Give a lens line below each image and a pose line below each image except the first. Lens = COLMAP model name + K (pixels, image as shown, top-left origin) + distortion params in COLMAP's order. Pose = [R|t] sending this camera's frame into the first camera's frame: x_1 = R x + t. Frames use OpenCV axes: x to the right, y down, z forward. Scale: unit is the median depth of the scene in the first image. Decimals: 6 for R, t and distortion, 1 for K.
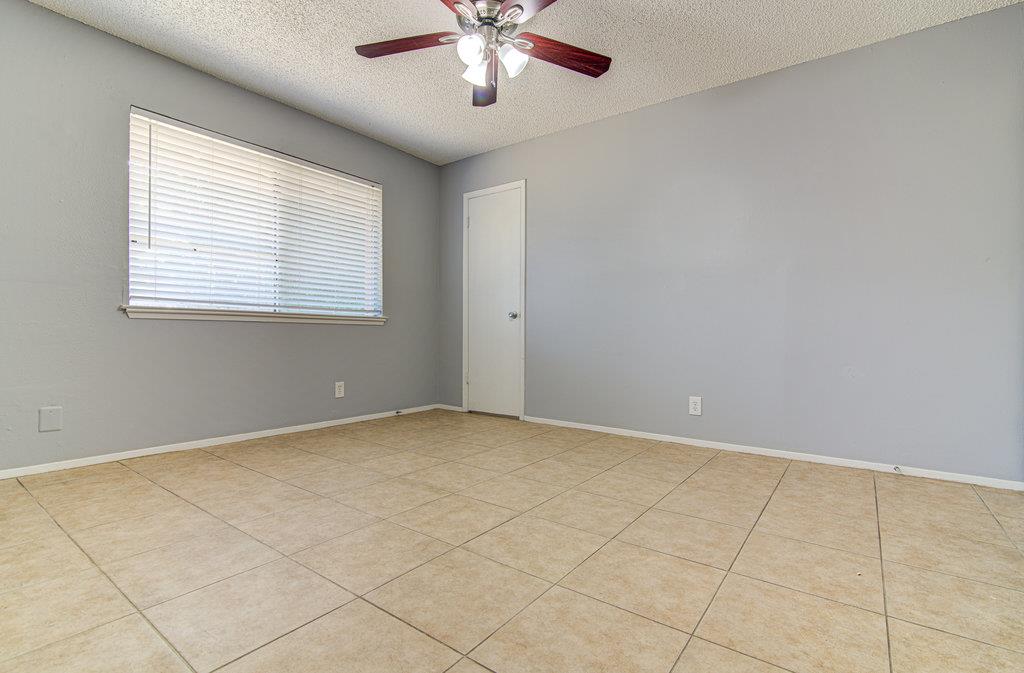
lens RADIAL K [[472.2, 0, 514.9], [0, 472.2, 335.3], [0, 0, 1]] dist [-0.000966, 0.000692]
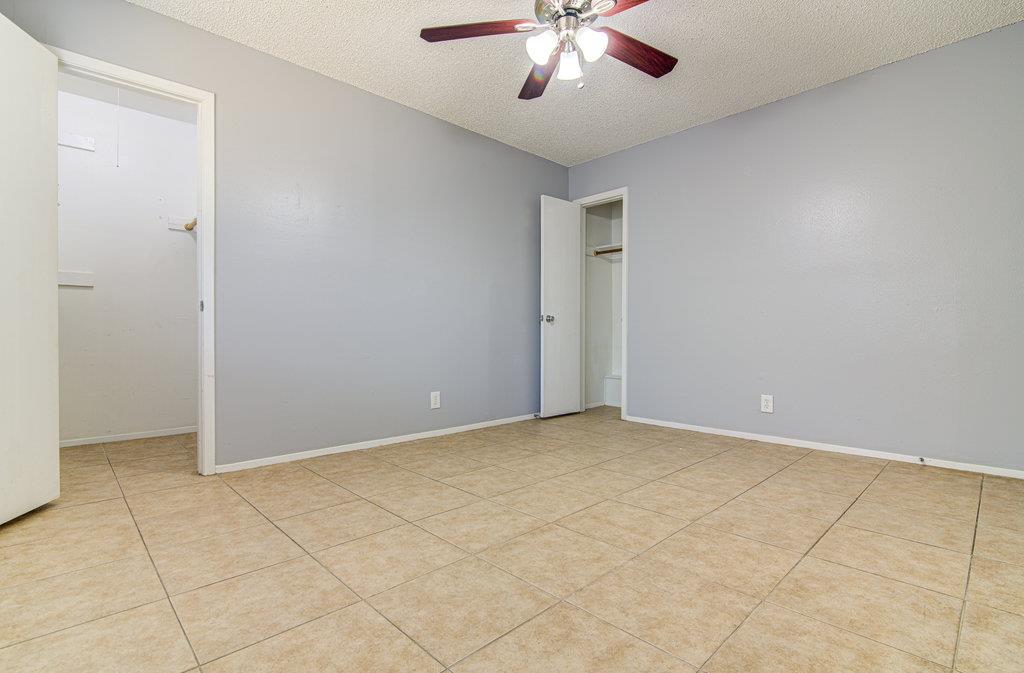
lens RADIAL K [[472.2, 0, 513.7], [0, 472.2, 337.1], [0, 0, 1]] dist [-0.000966, 0.000692]
pose [[0.165959, -0.009763, 0.986084, -1.108638], [0.001691, 0.999952, 0.009616, -0.016752], [-0.986131, 0.000072, 0.165968, 1.031436]]
